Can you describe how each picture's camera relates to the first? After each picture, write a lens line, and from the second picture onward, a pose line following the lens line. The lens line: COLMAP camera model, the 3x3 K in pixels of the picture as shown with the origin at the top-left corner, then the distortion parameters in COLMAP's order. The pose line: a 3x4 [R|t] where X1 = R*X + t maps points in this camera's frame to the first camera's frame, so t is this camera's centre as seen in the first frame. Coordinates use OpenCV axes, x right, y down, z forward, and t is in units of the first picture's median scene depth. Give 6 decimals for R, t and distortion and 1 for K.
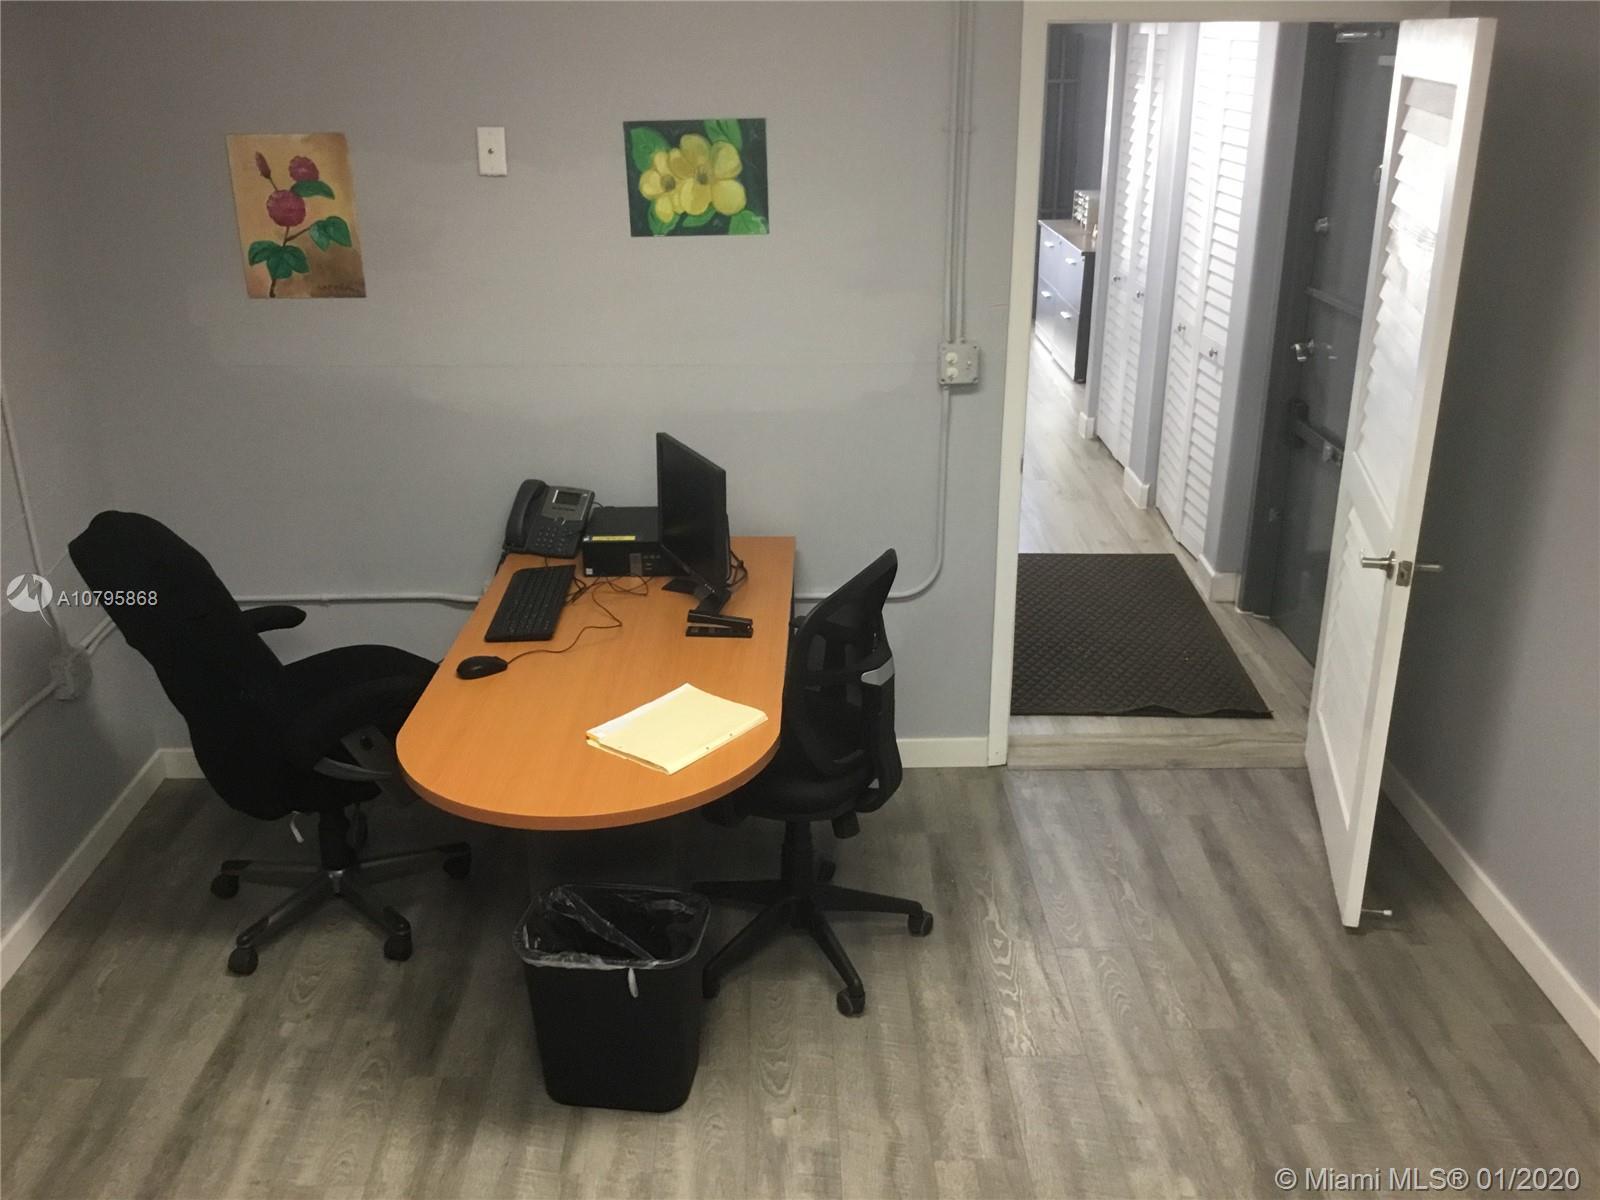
lens RADIAL K [[1461.3, 0, 800.0], [0, 1461.3, 600.0], [0, 0, 1]] dist [0.168018, -0.367424]
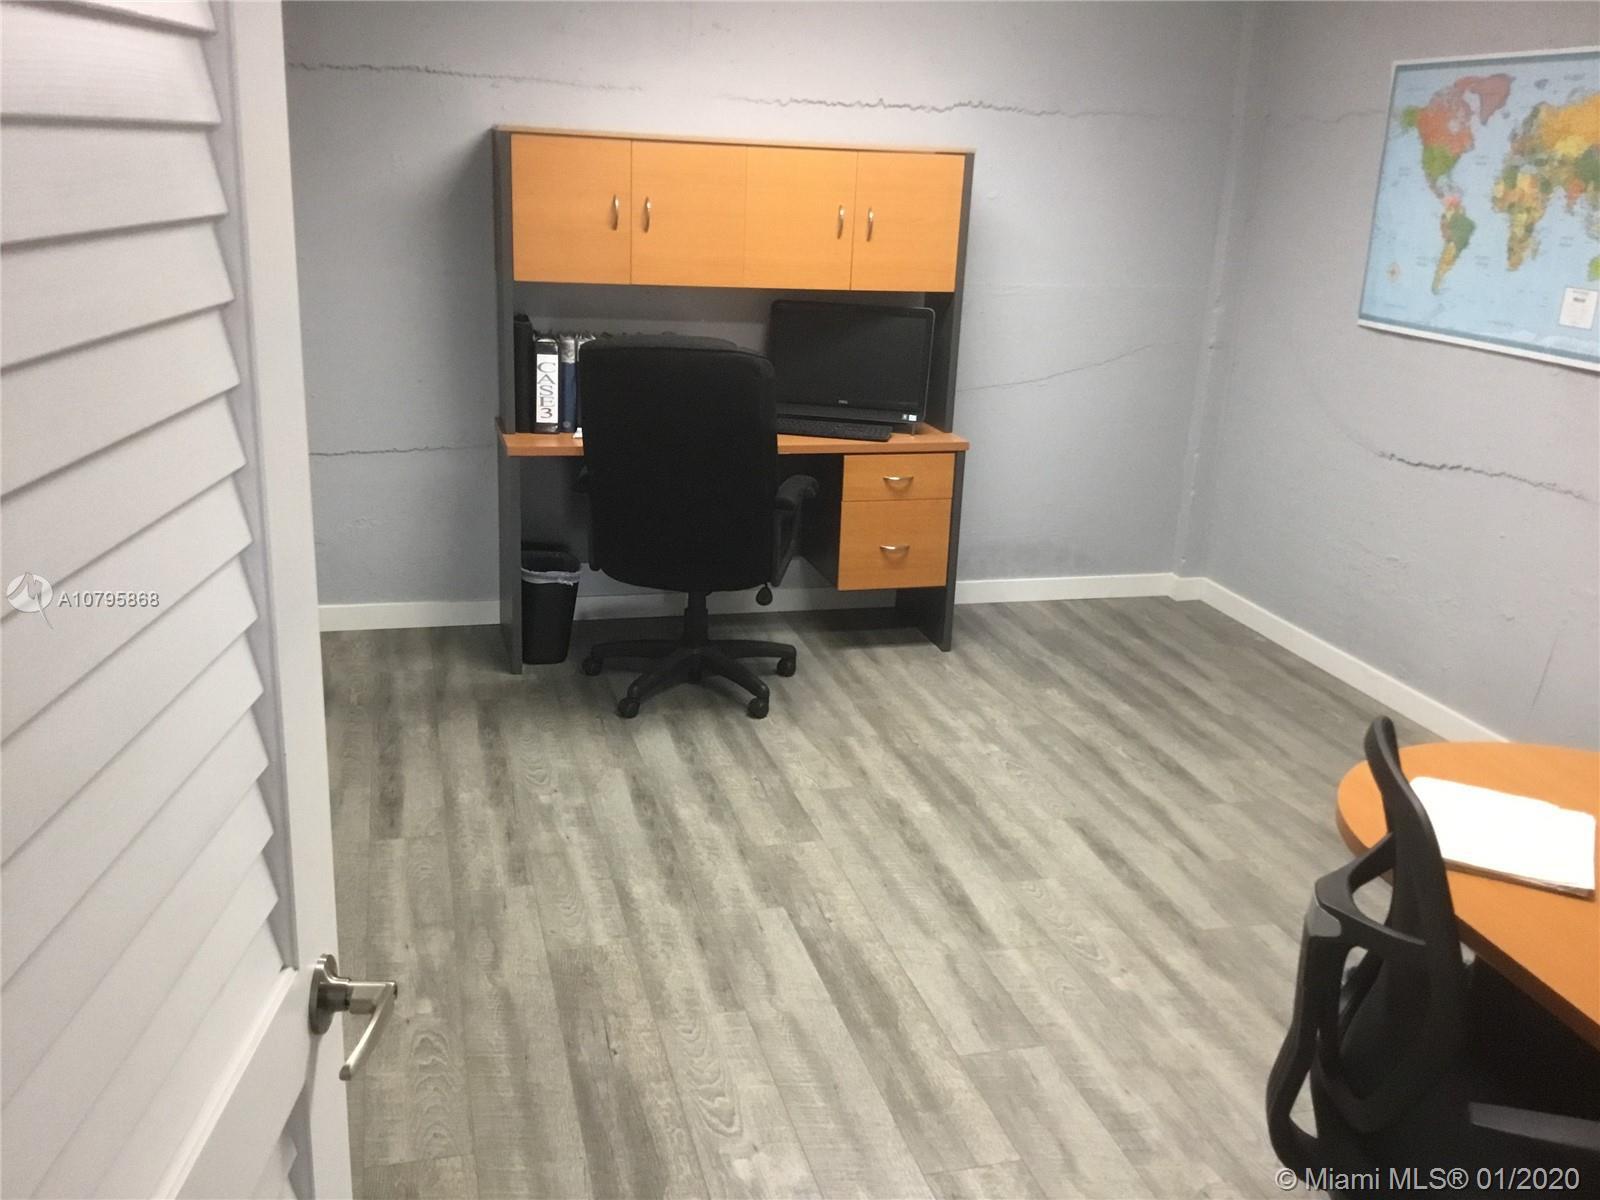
lens RADIAL K [[1461.3, 0, 800.0], [0, 1461.3, 600.0], [0, 0, 1]] dist [0.168018, -0.367424]
pose [[-0.968646, 0.037601, -0.245585, 0.328614], [-0.125006, 0.780483, 0.612551, -0.317572], [0.214707, 0.624045, -0.751312, 1.110317]]
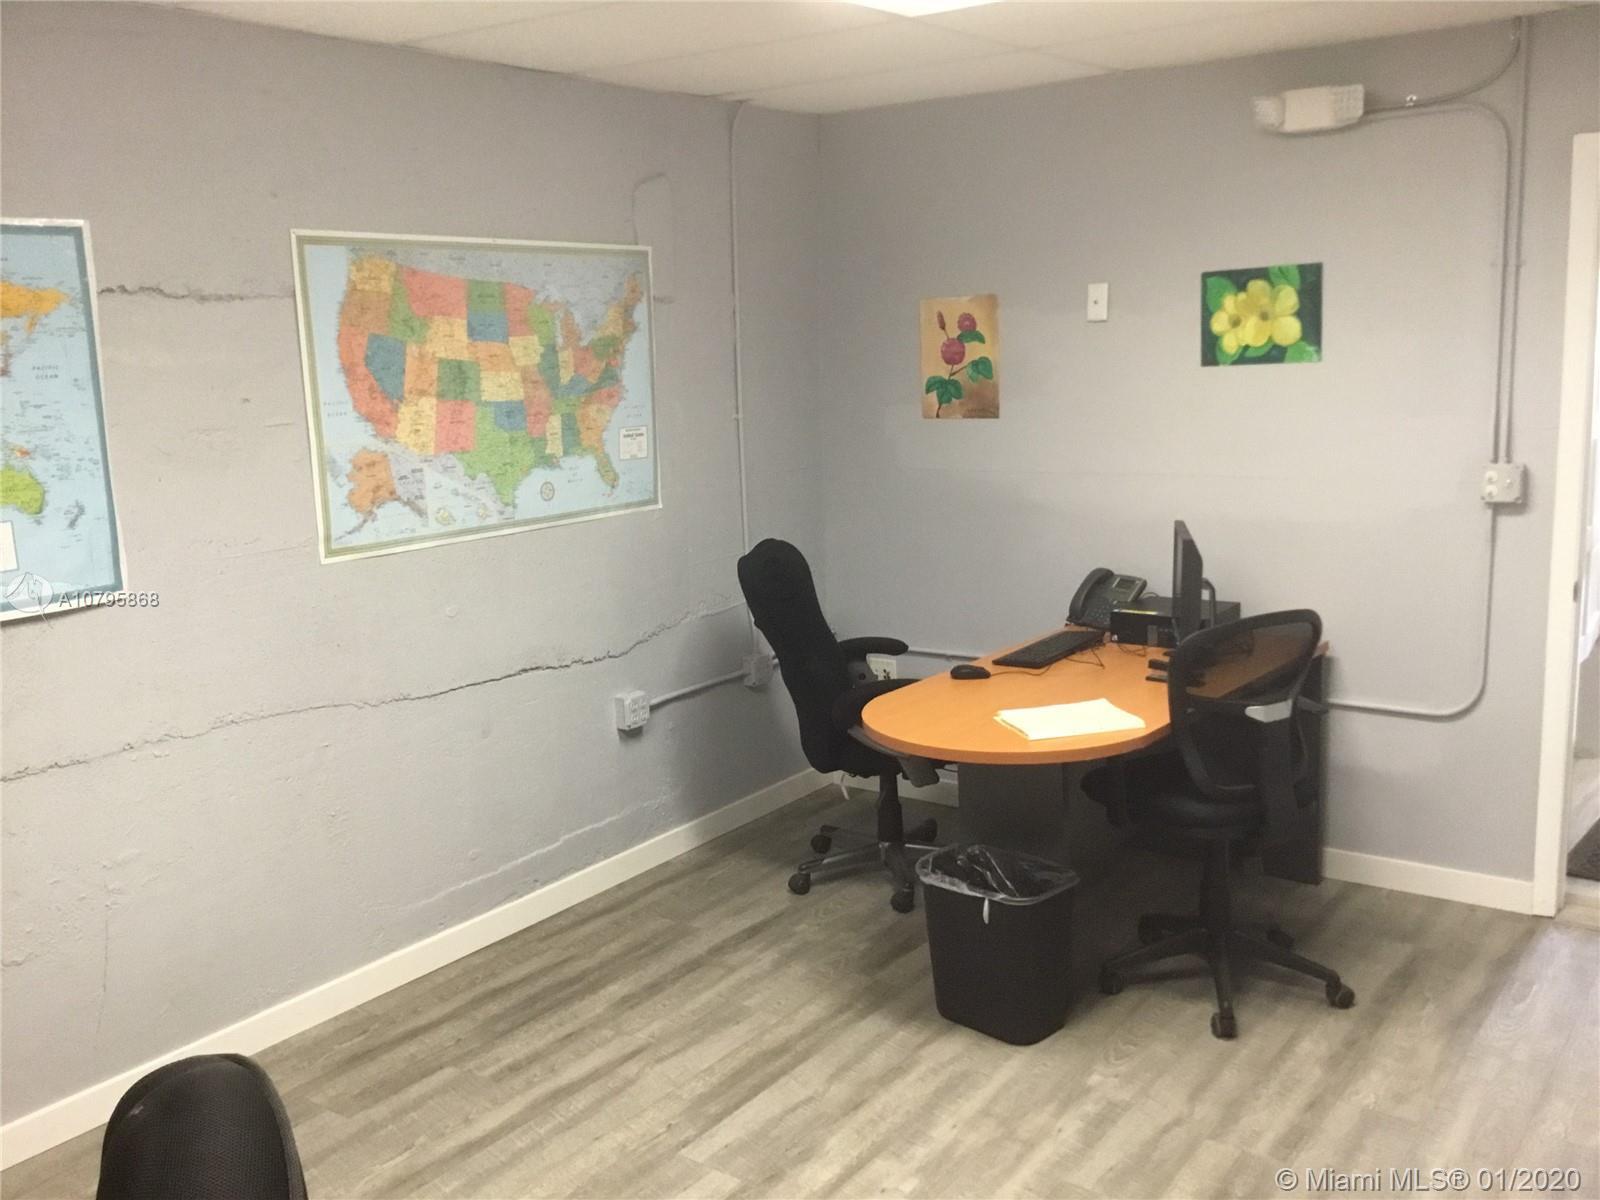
lens RADIAL K [[1432.6, 0, 798.6], [0, 1432.6, 612.2], [0, 0, 1]] dist [0.090632, -0.197226]
pose [[0.792094, 0.088176, -0.603996, 0.352592], [-0.193947, 0.974590, -0.112068, 0.140154], [0.578767, 0.205912, 0.789069, -0.057693]]
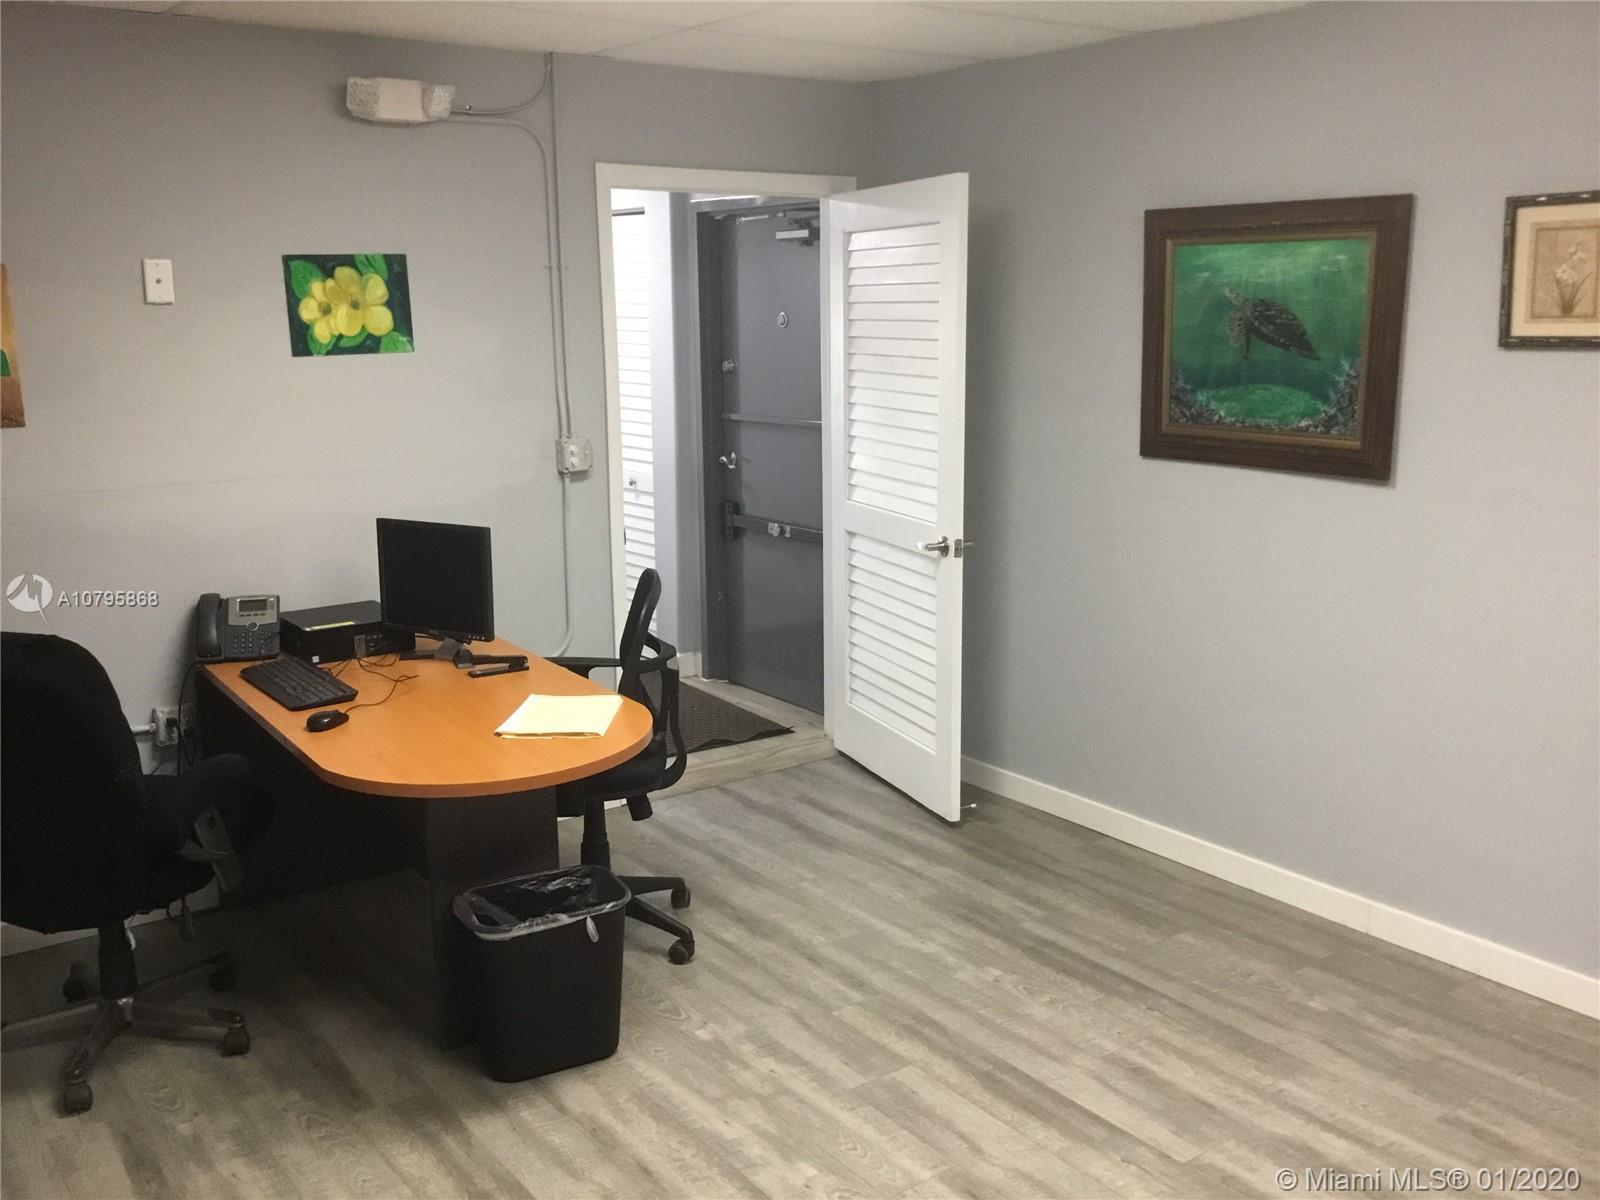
lens RADIAL K [[1461.3, 0, 800.0], [0, 1461.3, 600.0], [0, 0, 1]] dist [0.168018, -0.367424]
pose [[0.814348, -0.121855, 0.567440, -0.463239], [0.218638, 0.970092, -0.105450, 0.128330], [-0.537620, 0.209937, 0.816634, -0.060680]]
